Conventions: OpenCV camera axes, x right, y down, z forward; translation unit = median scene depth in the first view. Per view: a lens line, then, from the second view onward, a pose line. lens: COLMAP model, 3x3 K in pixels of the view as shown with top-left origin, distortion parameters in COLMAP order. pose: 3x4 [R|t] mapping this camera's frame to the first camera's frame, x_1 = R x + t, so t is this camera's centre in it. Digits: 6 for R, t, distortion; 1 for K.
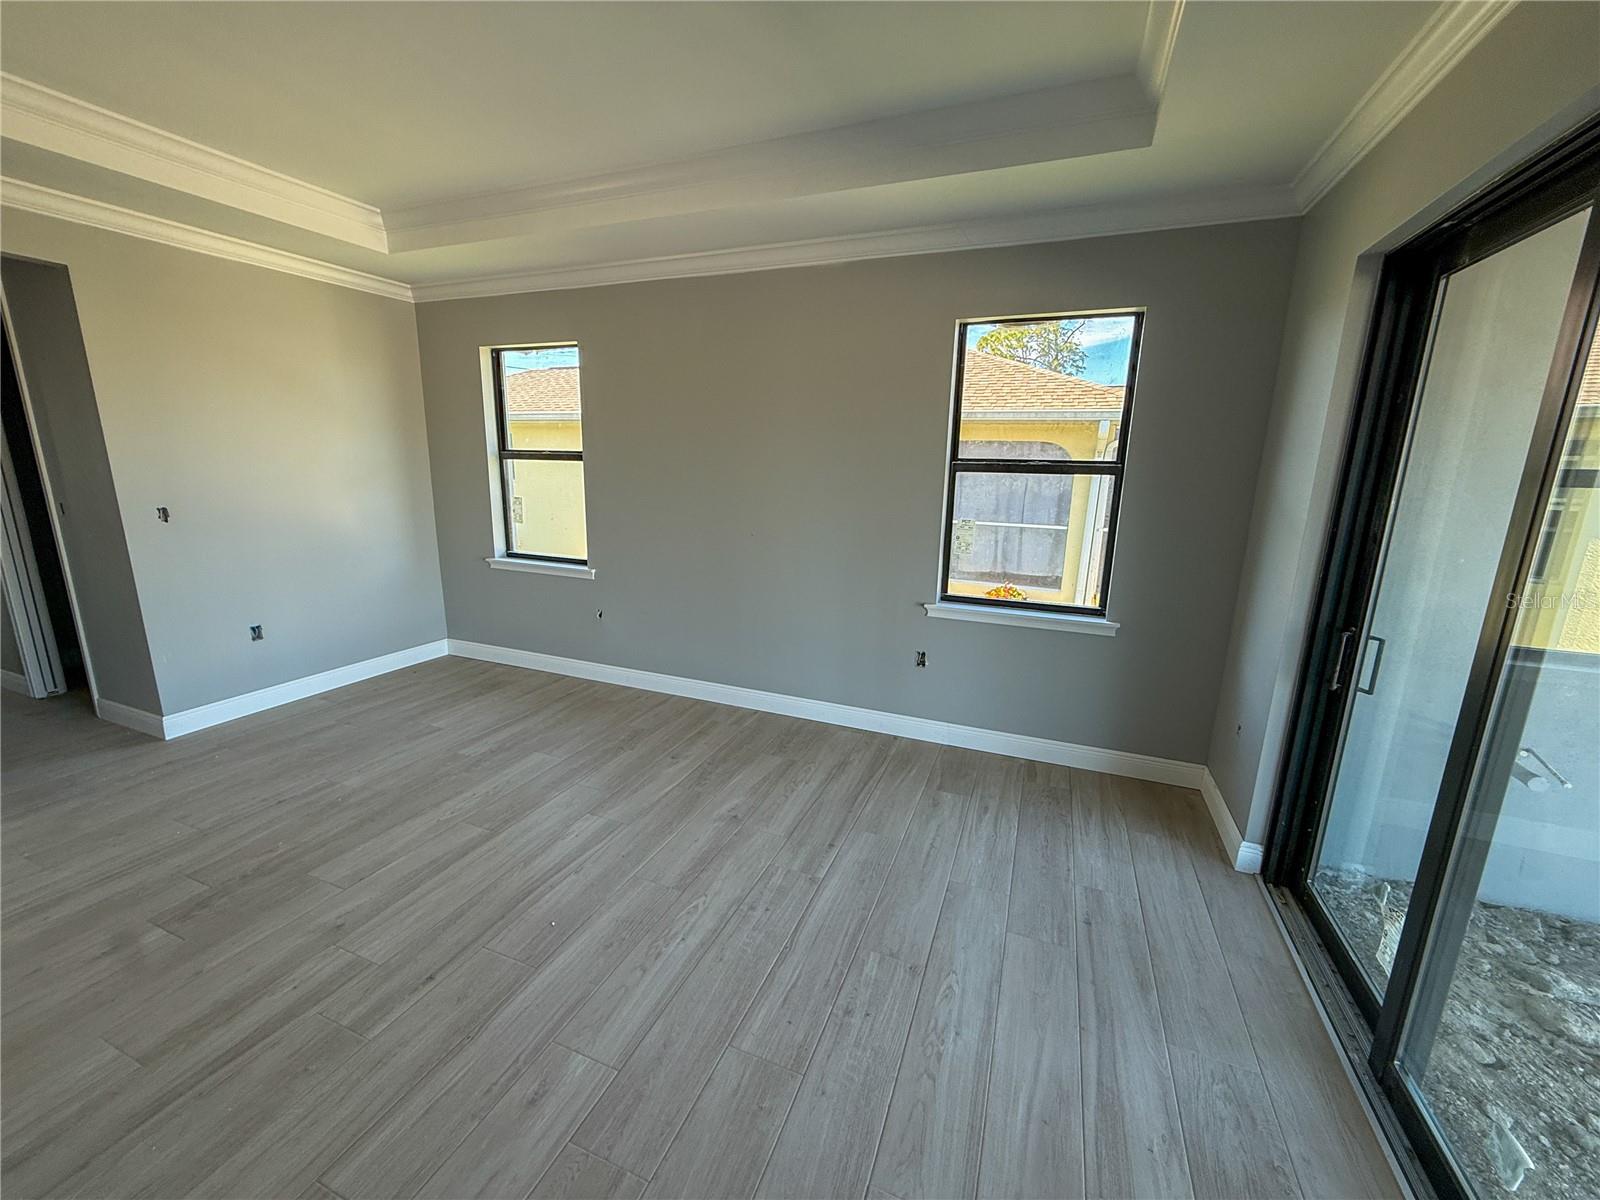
lens RADIAL K [[630.0, 0, 803.8], [0, 630.0, 608.0], [0, 0, 1]] dist [-0.011876, 0.000130]
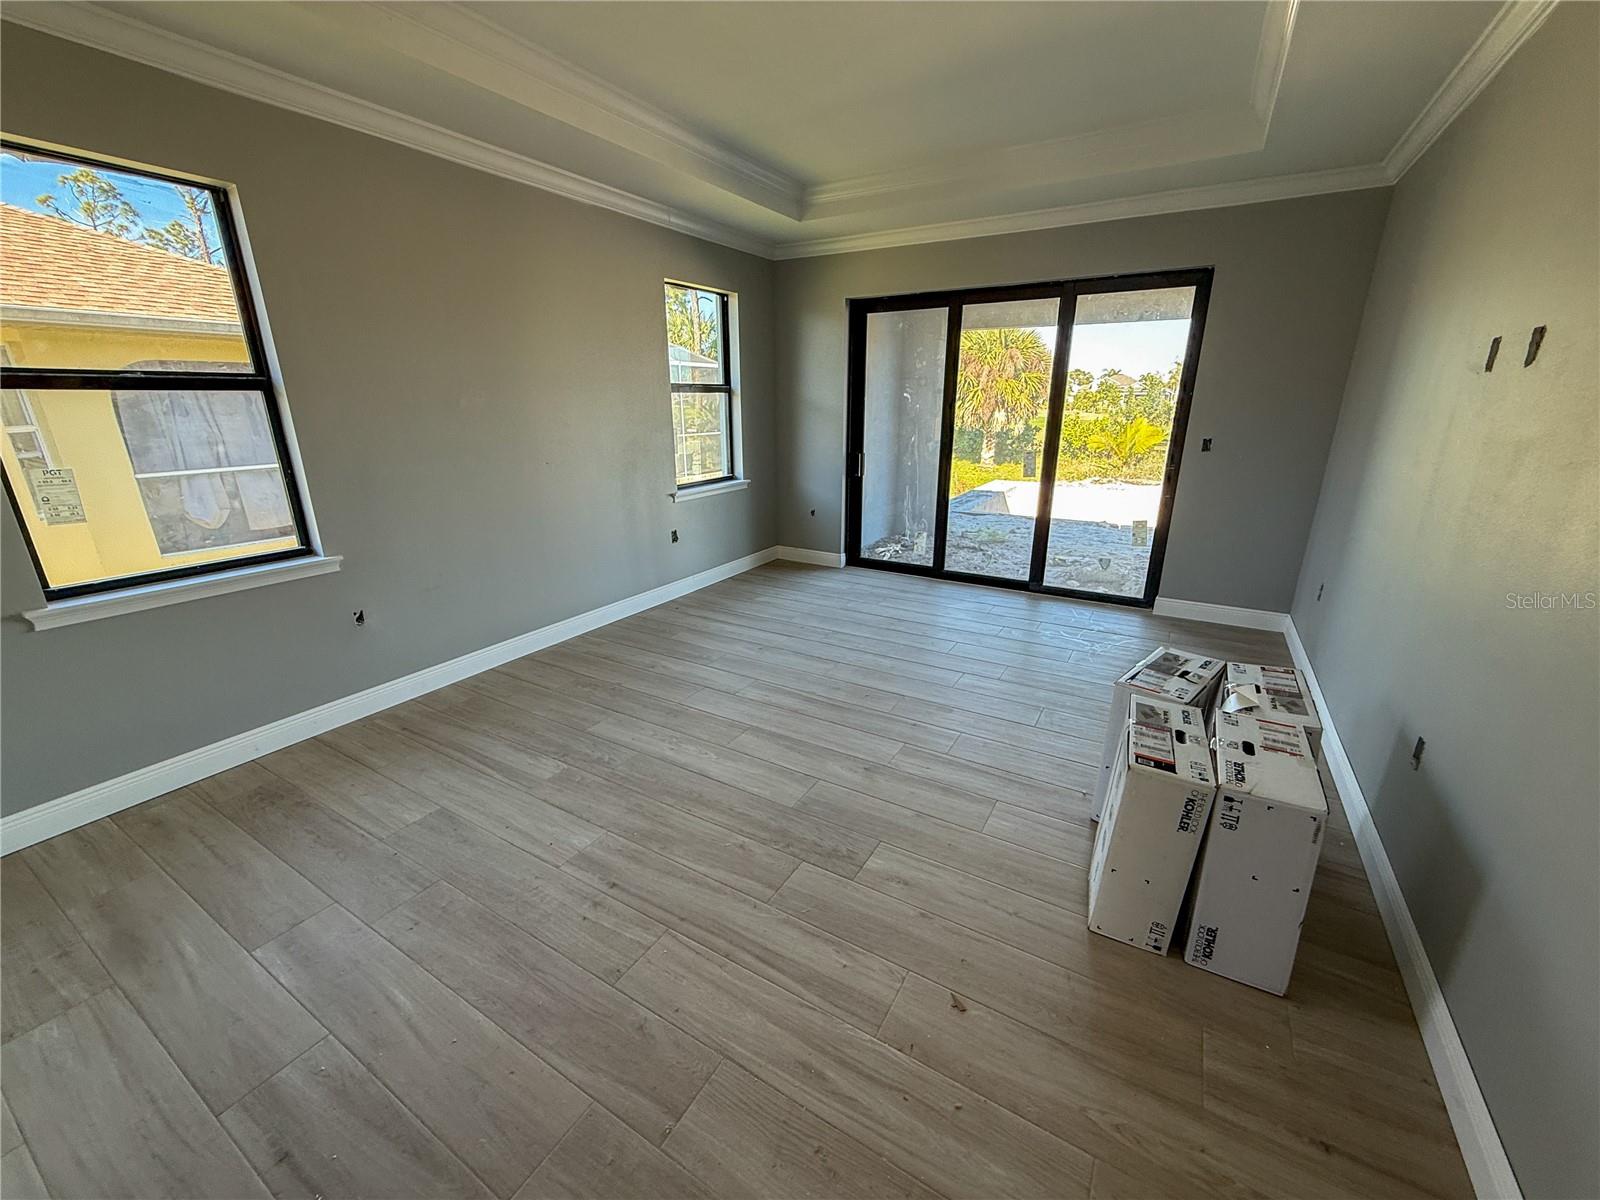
lens RADIAL K [[638.5, 0, 800.0], [0, 638.5, 600.0], [0, 0, 1]] dist [0.010920, -0.000222]
pose [[0.164334, -0.325858, 0.931027, -1.133243], [0.223793, 0.931563, 0.286544, -0.129087], [-0.960683, 0.161268, 0.226012, 0.472280]]
